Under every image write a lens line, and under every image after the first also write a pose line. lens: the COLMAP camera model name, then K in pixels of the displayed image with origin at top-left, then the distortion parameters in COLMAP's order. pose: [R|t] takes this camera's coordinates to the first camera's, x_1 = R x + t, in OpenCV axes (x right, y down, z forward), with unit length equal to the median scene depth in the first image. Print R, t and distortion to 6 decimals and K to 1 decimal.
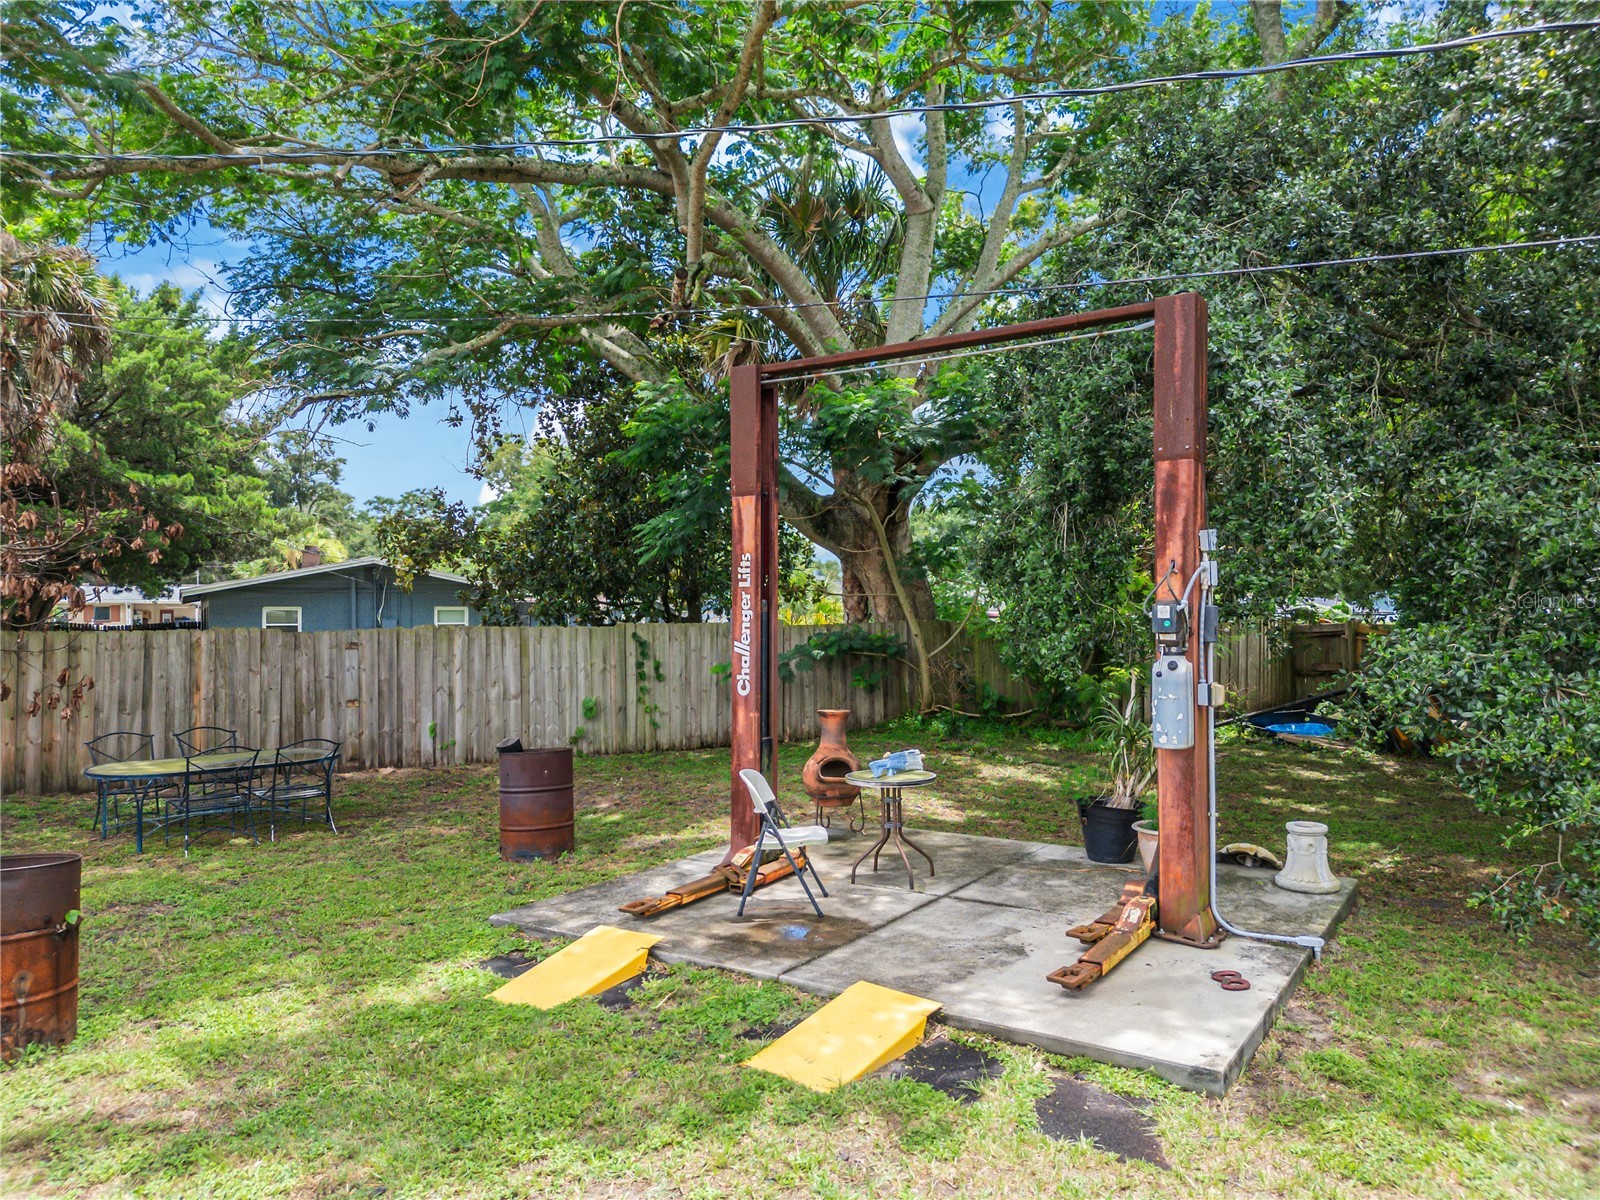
lens RADIAL K [[1126.5, 0, 803.6], [0, 1126.5, 602.0], [0, 0, 1]] dist [0.075705, -0.070305]
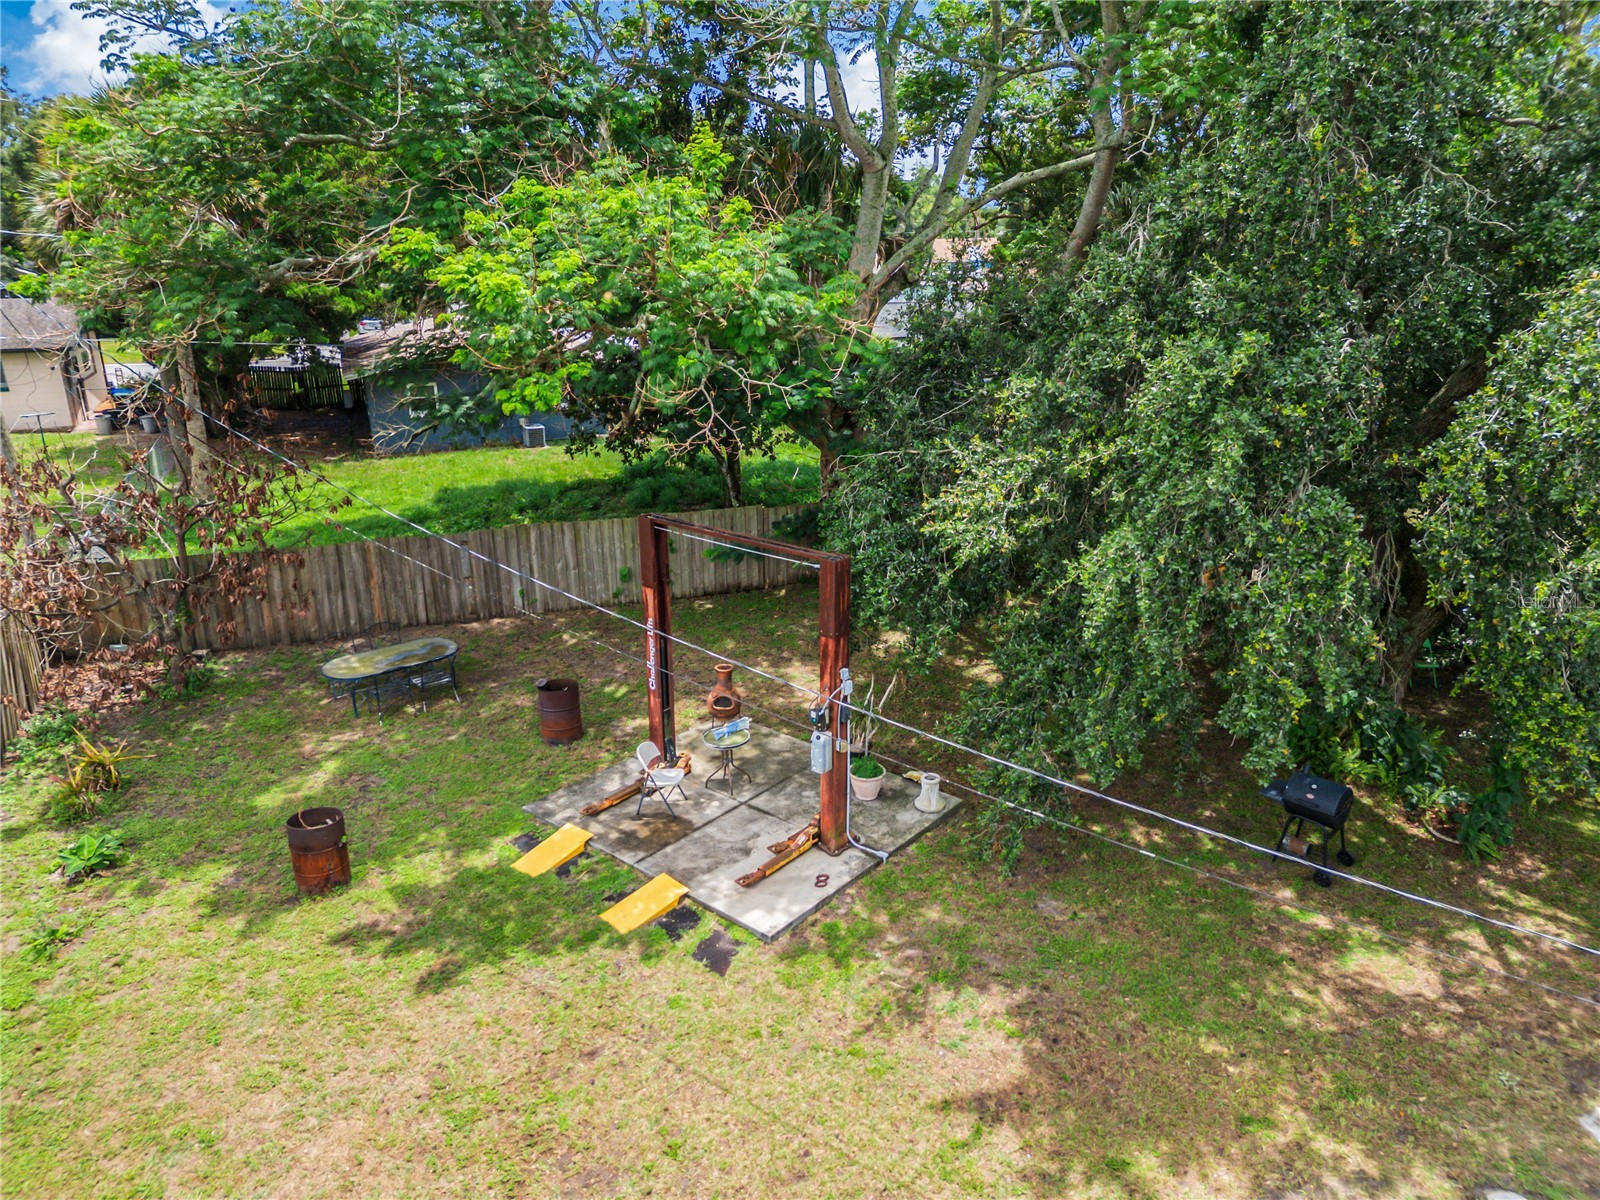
lens RADIAL K [[1126.5, 0, 803.6], [0, 1126.5, 602.0], [0, 0, 1]] dist [0.075705, -0.070305]
pose [[0.991534, 0.032608, -0.125684, 0.229884], [0.012221, 0.940219, 0.340351, -0.369369], [0.129269, -0.339006, 0.931861, -0.356531]]
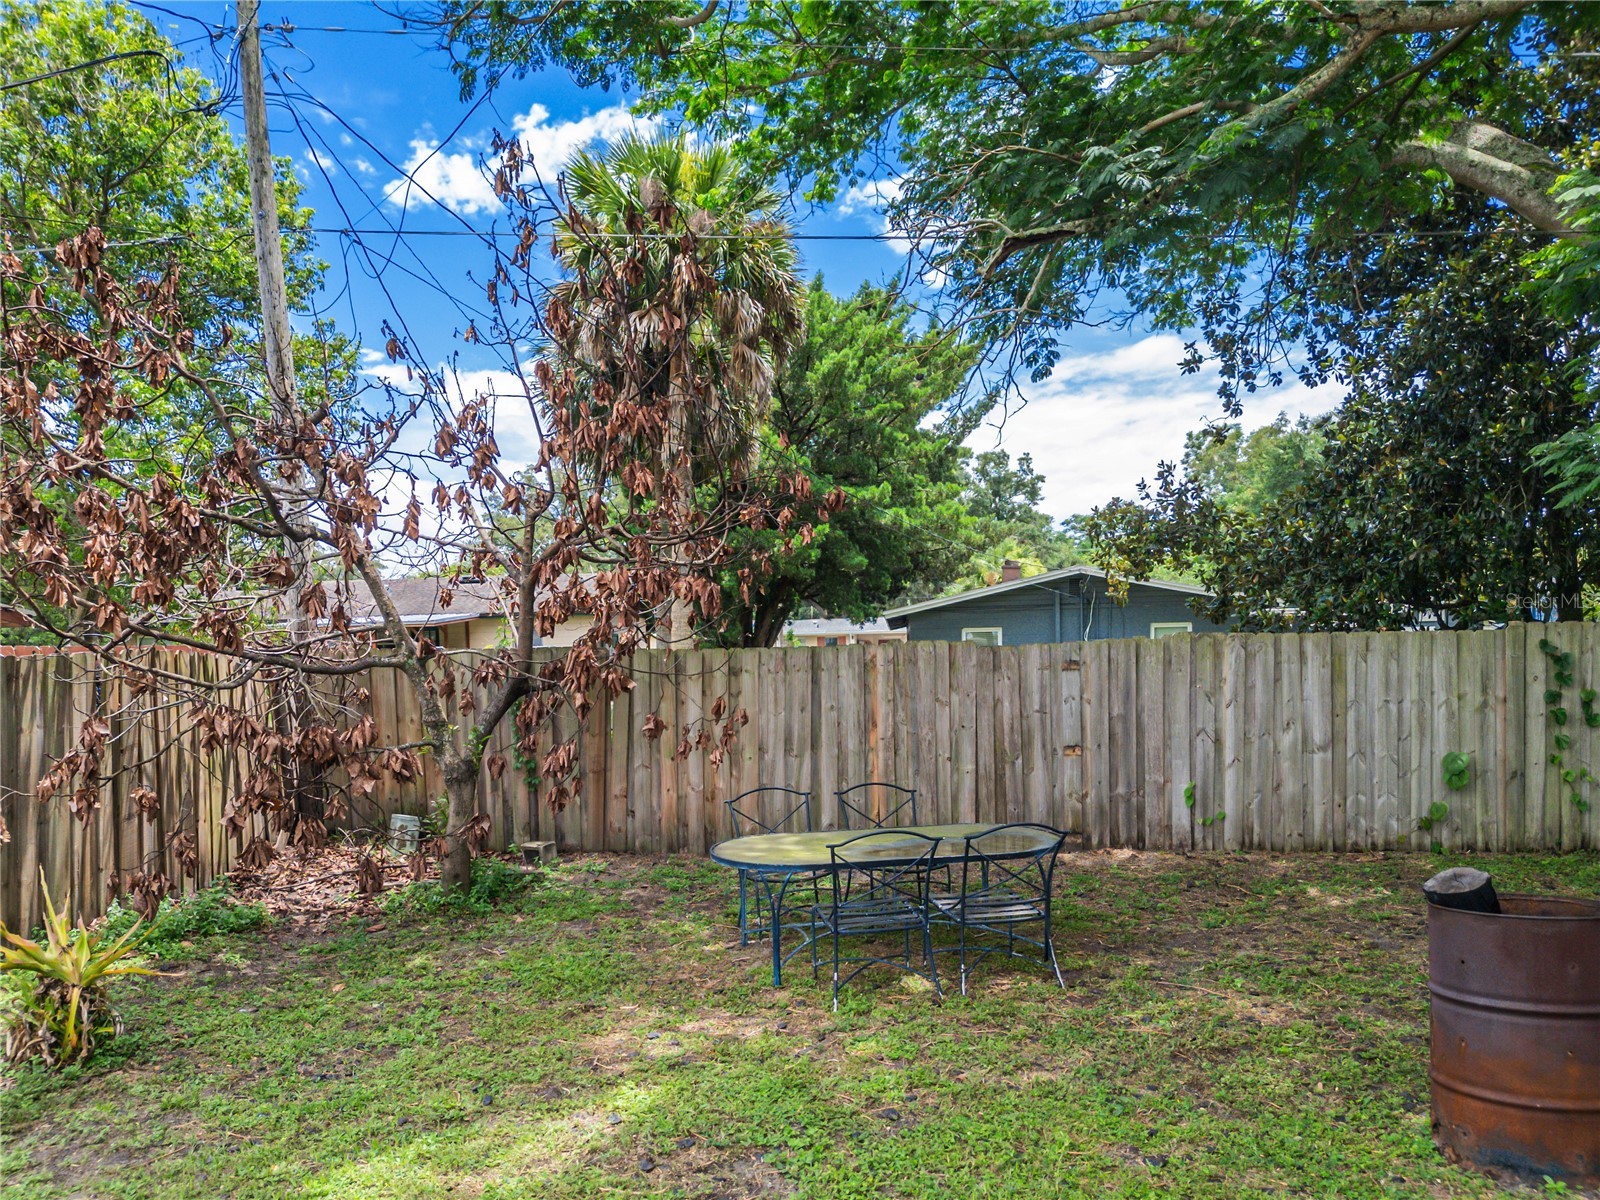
lens RADIAL K [[1150.0, 0, 799.5], [0, 1150.0, 760.2], [0, 0, 1]] dist [0.037528, -0.099187]
pose [[0.832091, 0.036682, -0.553425, -0.141078], [0.025189, 0.994282, 0.103775, 0.018160], [0.554067, -0.100290, 0.826409, 0.318832]]
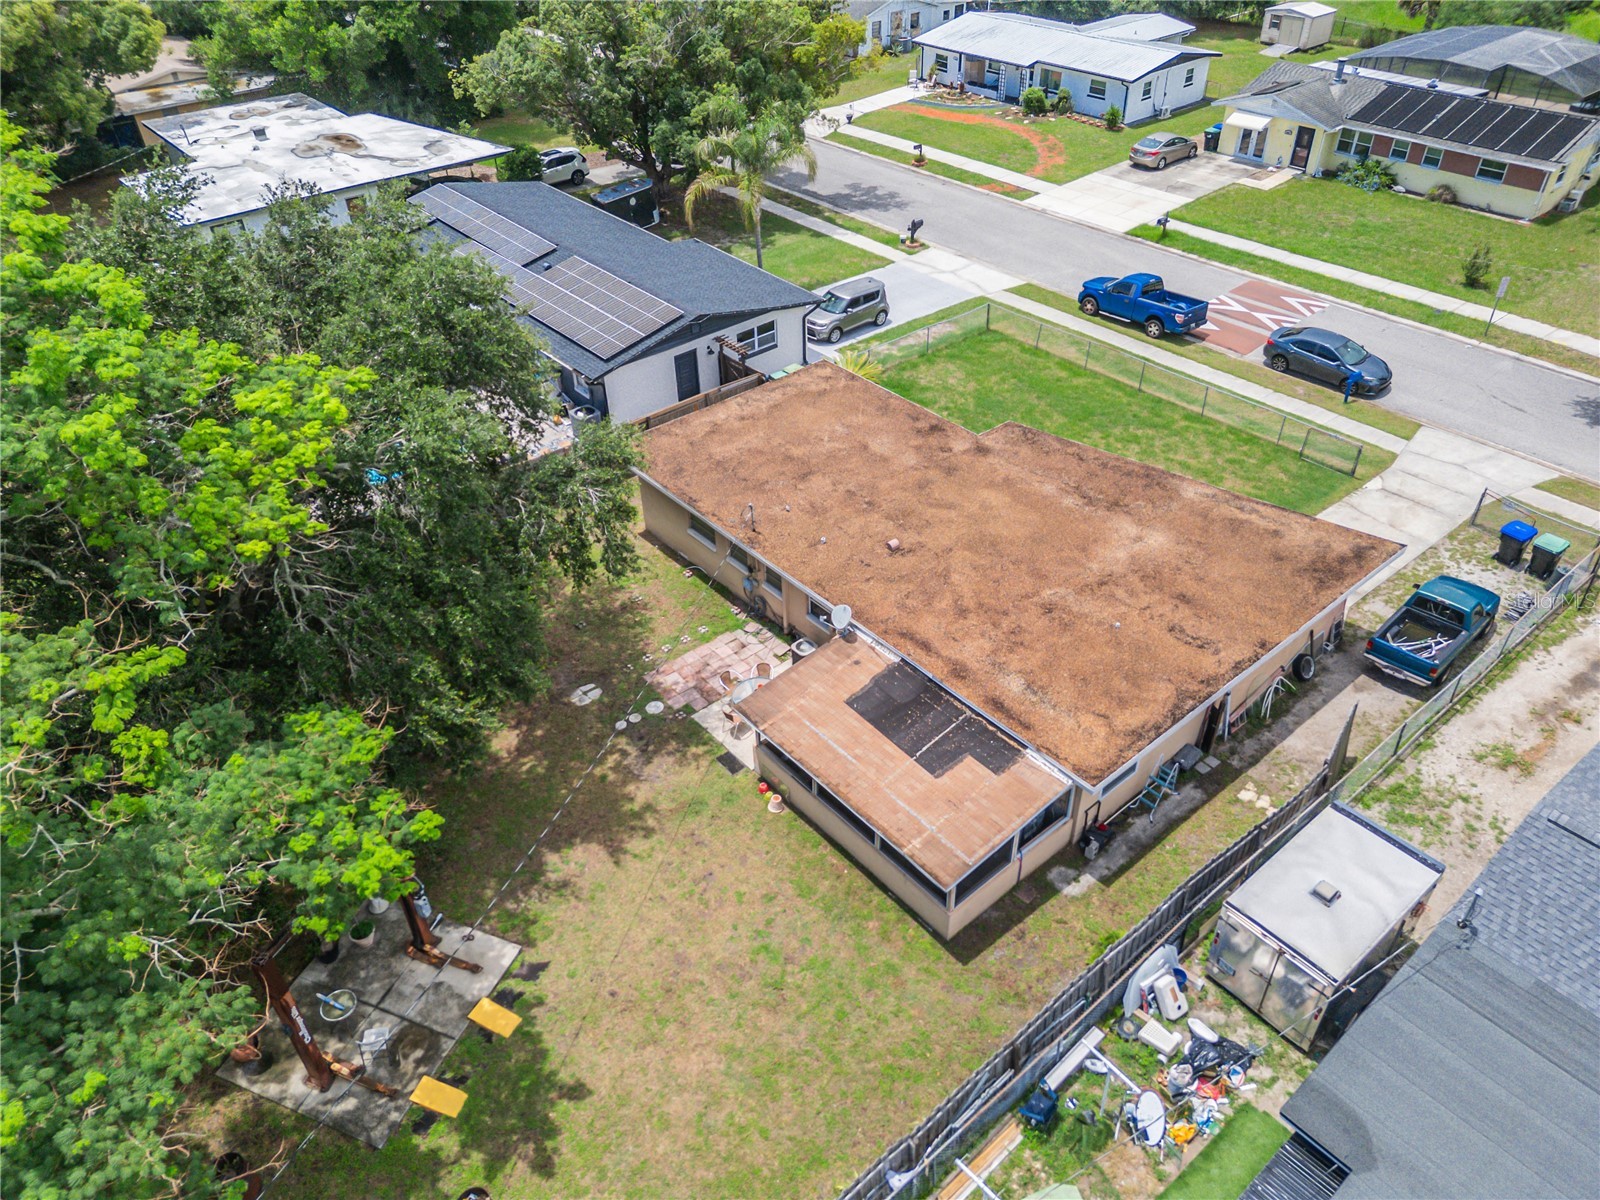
lens RADIAL K [[1126.5, 0, 803.6], [0, 1126.5, 602.0], [0, 0, 1]] dist [0.075705, -0.070305]
pose [[-0.201046, -0.599001, 0.775099, -0.885173], [-0.010094, 0.792480, 0.609815, -1.199867], [-0.979530, 0.114777, -0.165371, 0.131654]]
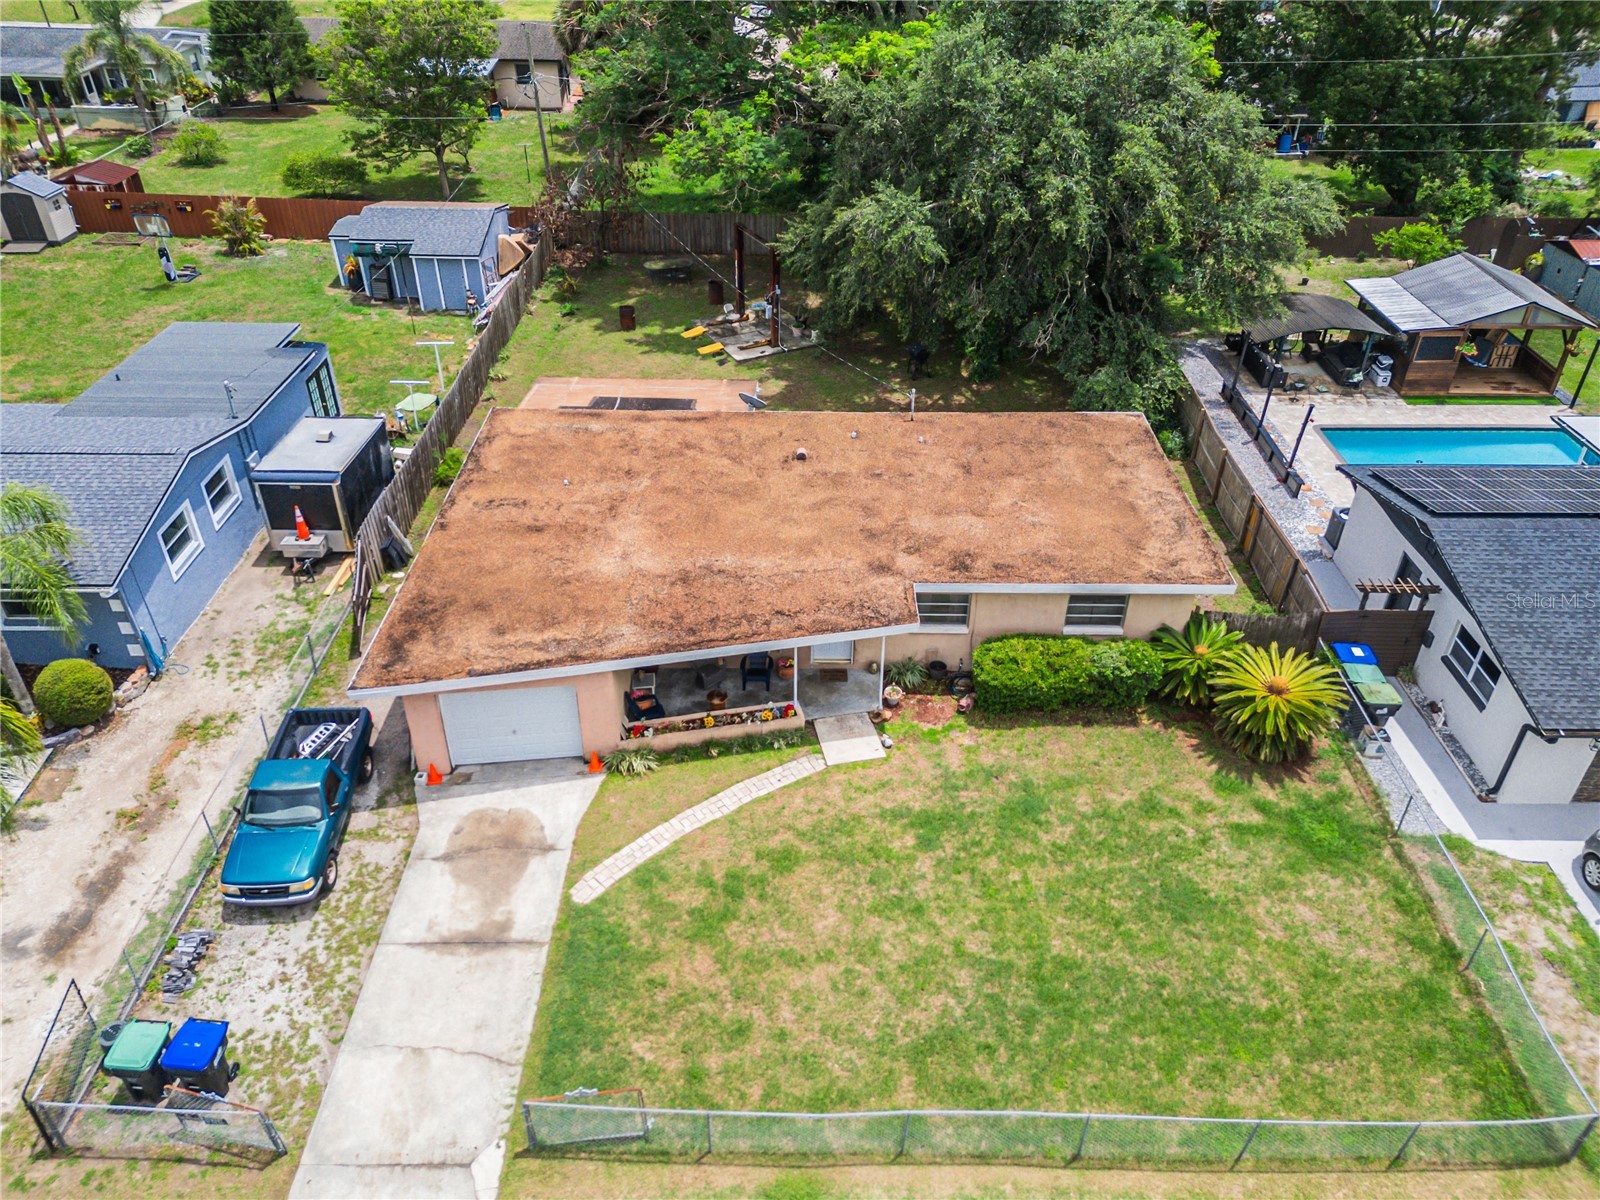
lens RADIAL K [[1140.4, 0, 800.0], [0, 1140.4, 600.0], [0, 0, 1]] dist [0.076067, -0.071825]
pose [[0.874351, 0.285235, -0.392622, 1.515886], [0.002838, 0.806020, 0.591882, -1.059501], [0.485286, -0.518626, 0.703934, -1.896271]]
